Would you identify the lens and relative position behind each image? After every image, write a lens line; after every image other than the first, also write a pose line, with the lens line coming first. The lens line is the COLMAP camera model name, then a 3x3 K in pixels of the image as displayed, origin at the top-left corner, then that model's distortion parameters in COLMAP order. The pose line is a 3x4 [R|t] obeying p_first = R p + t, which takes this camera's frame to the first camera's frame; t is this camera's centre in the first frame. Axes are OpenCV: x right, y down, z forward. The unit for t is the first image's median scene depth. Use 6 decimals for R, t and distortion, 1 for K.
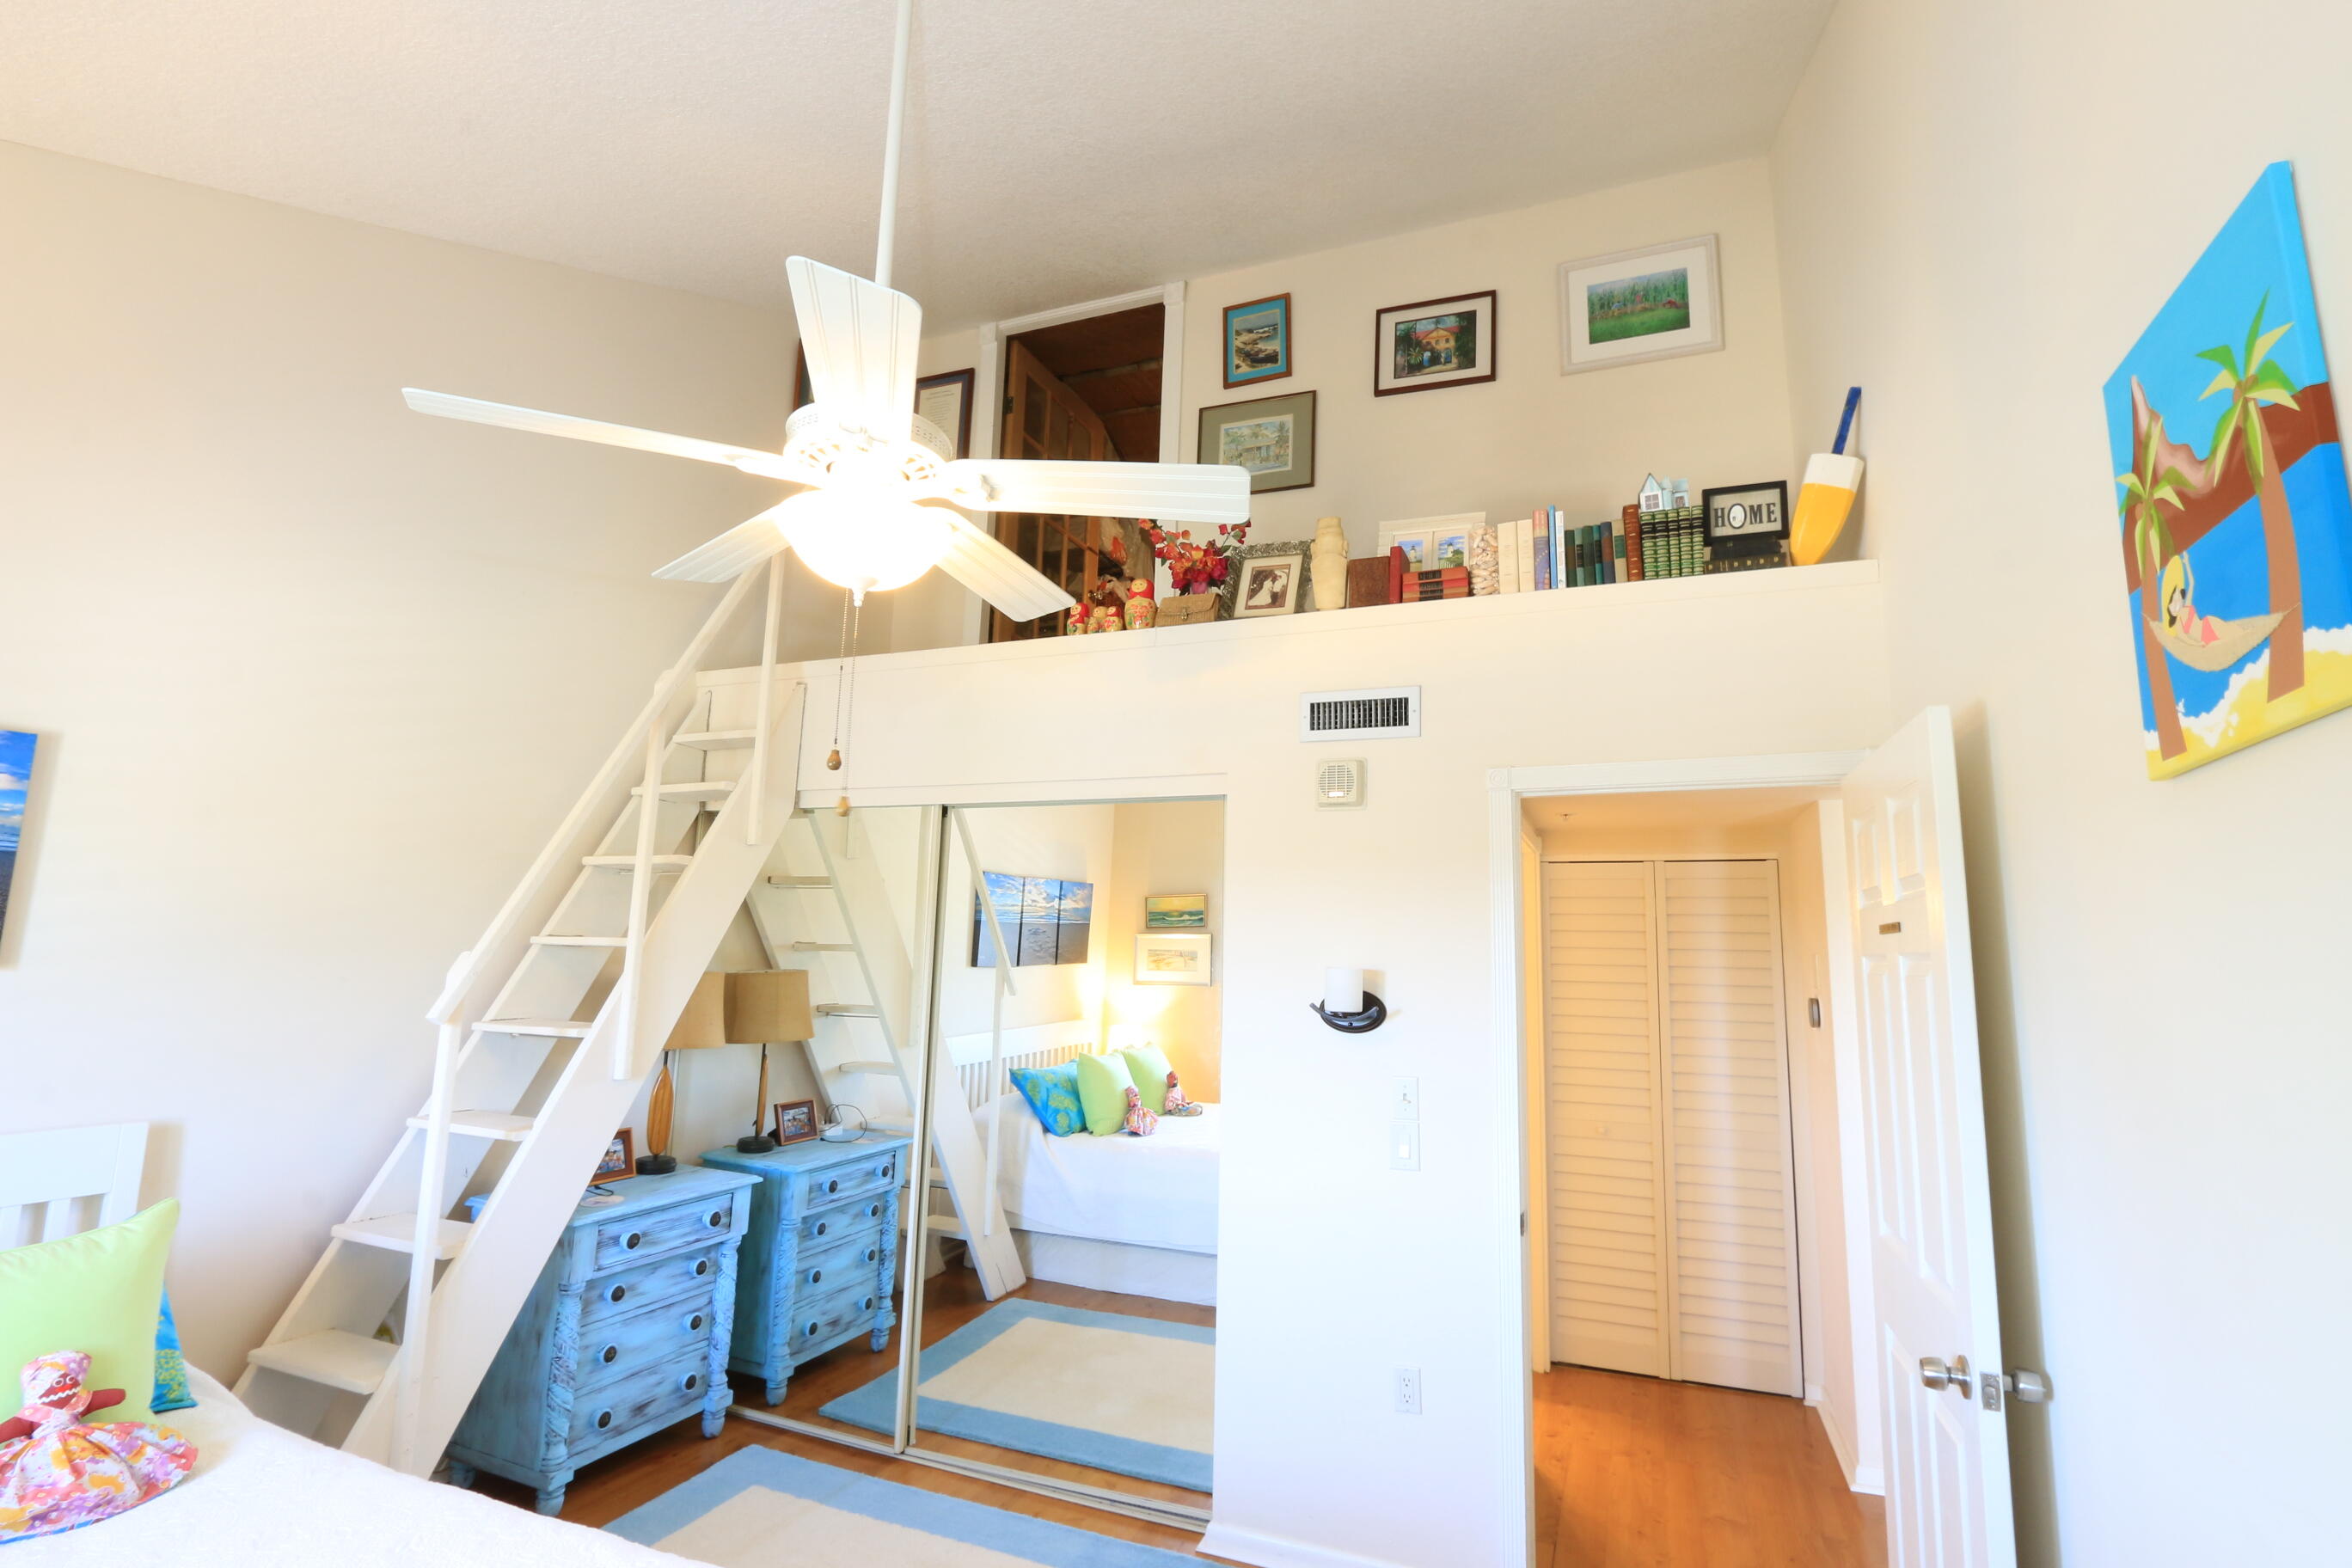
lens RADIAL K [[1093.8, 0, 1186.7], [0, 1093.8, 779.2], [0, 0, 1]] dist [-0.021655, 0.006103]
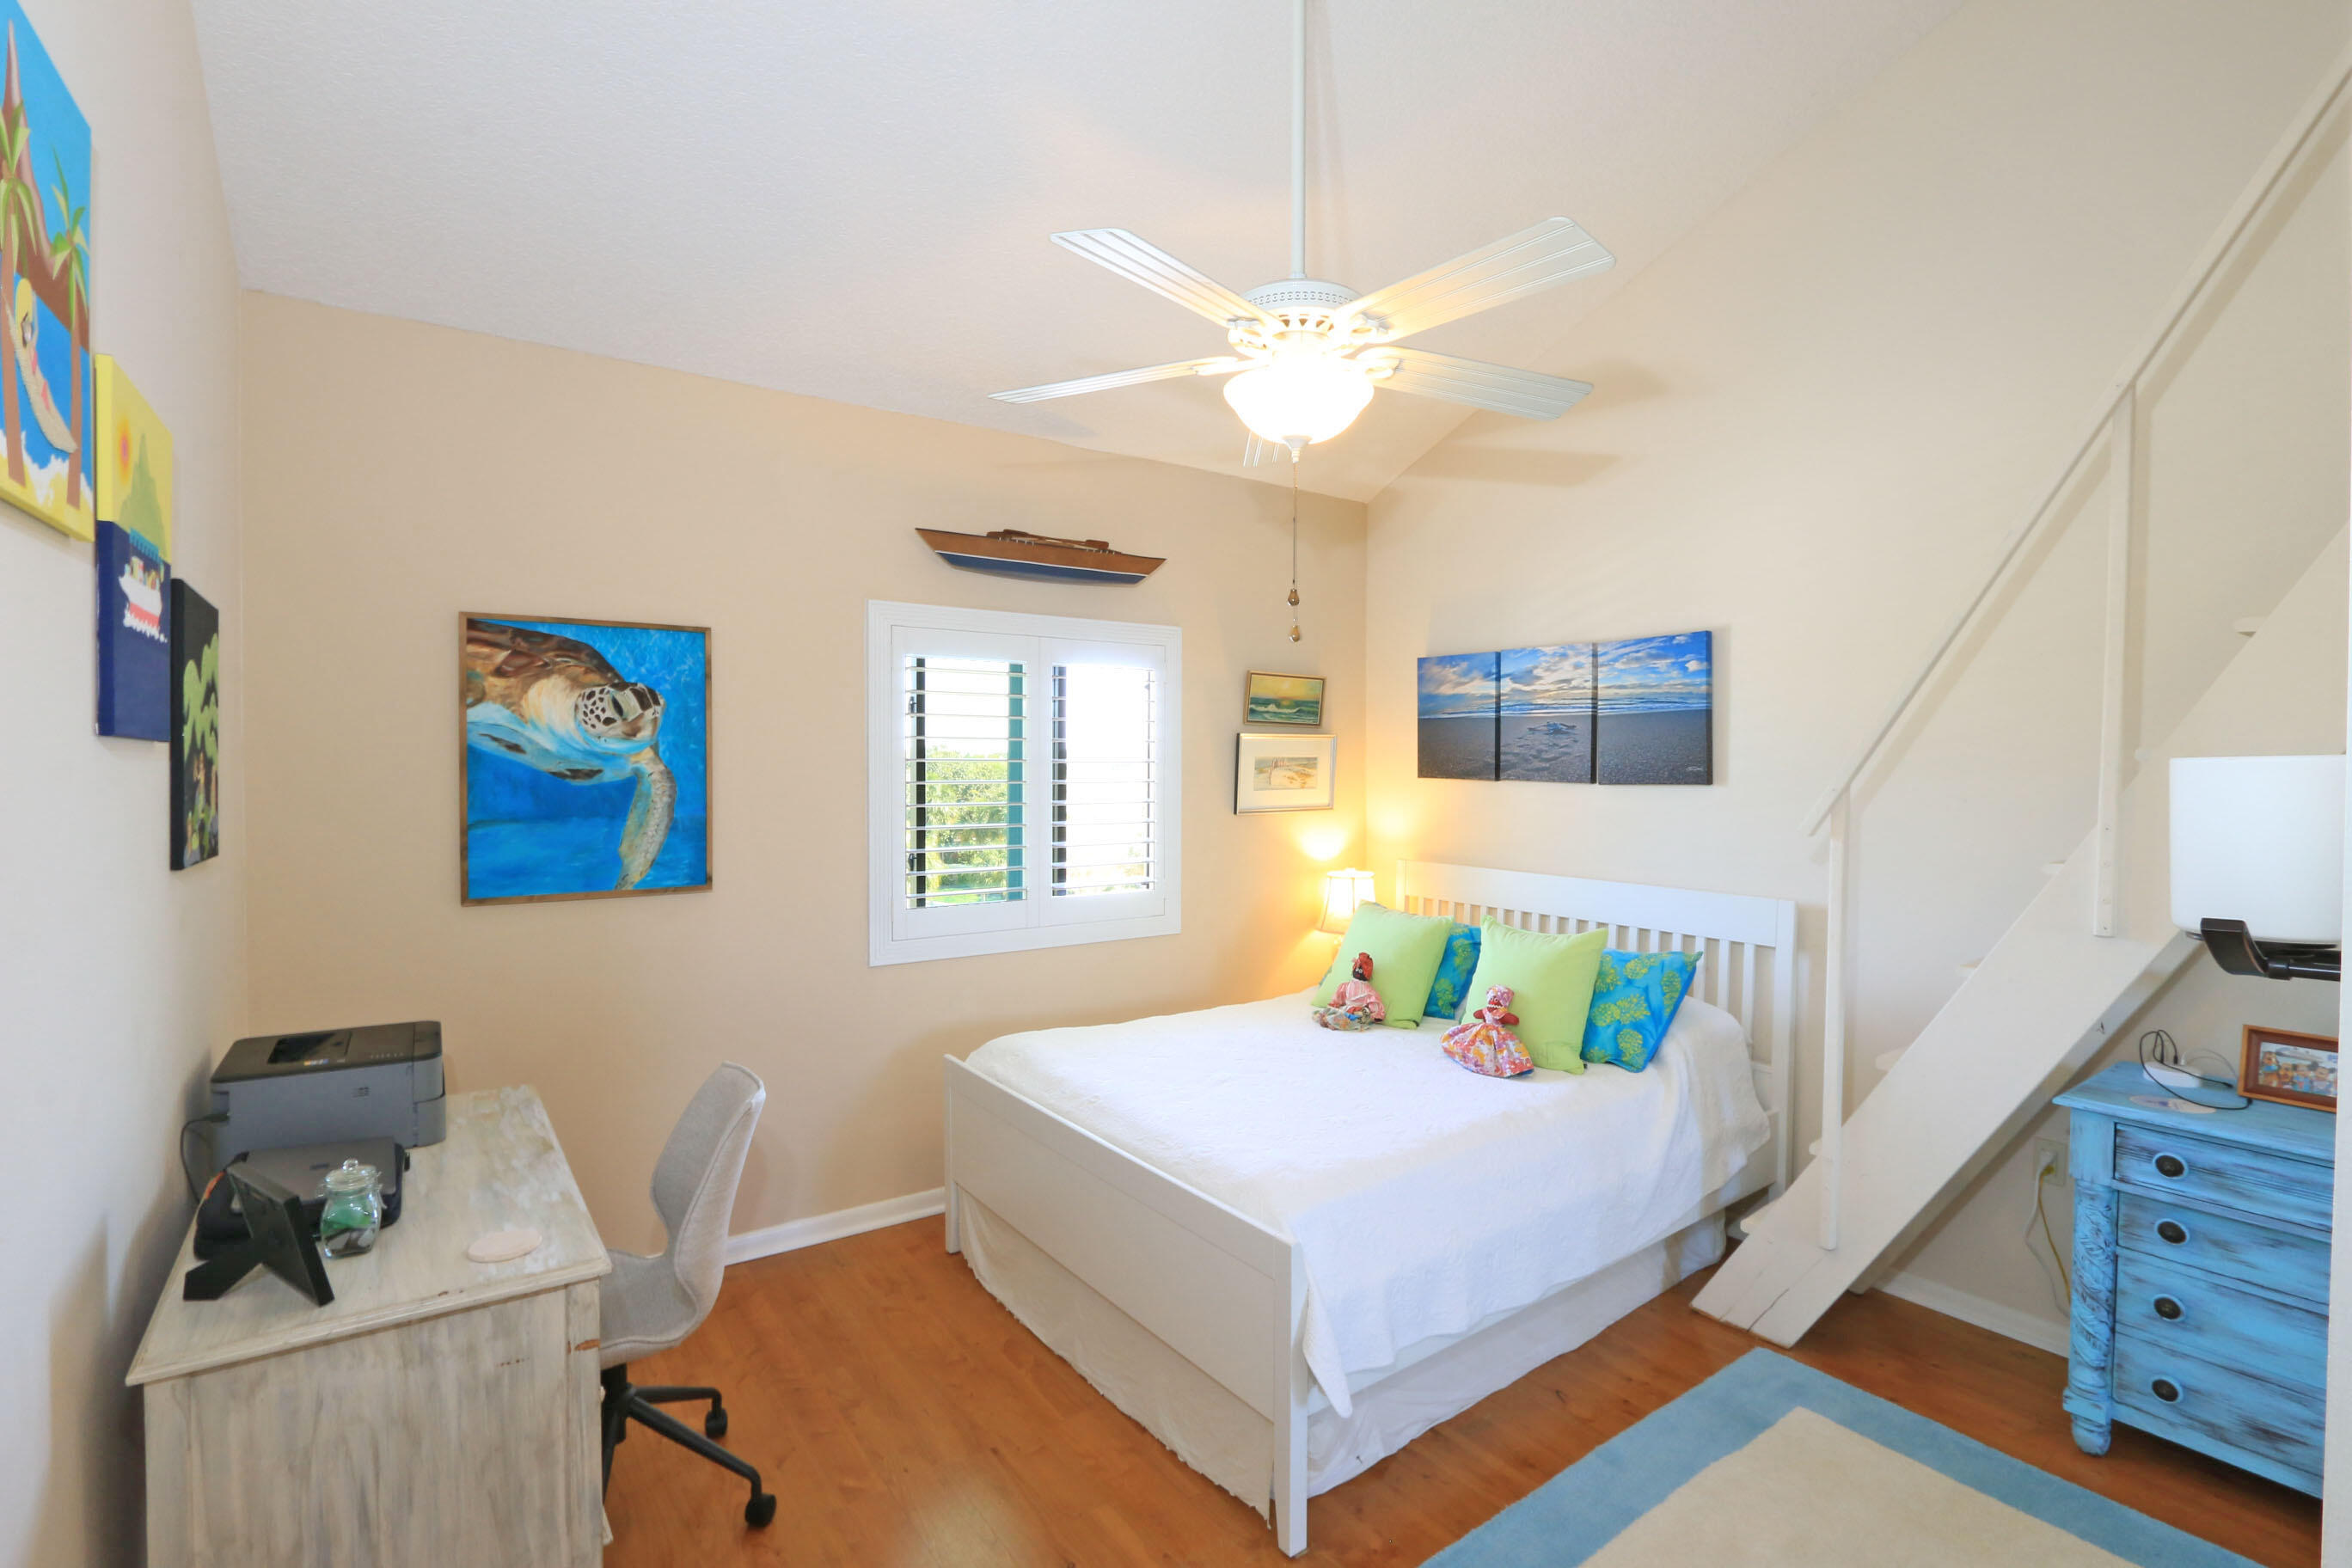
lens RADIAL K [[1093.8, 0, 1186.7], [0, 1093.8, 779.2], [0, 0, 1]] dist [-0.021655, 0.006103]
pose [[-0.533521, -0.015353, -0.845647, 0.447651], [0.116160, 0.989031, -0.091241, 0.162738], [0.837772, -0.146910, -0.525886, 0.873316]]
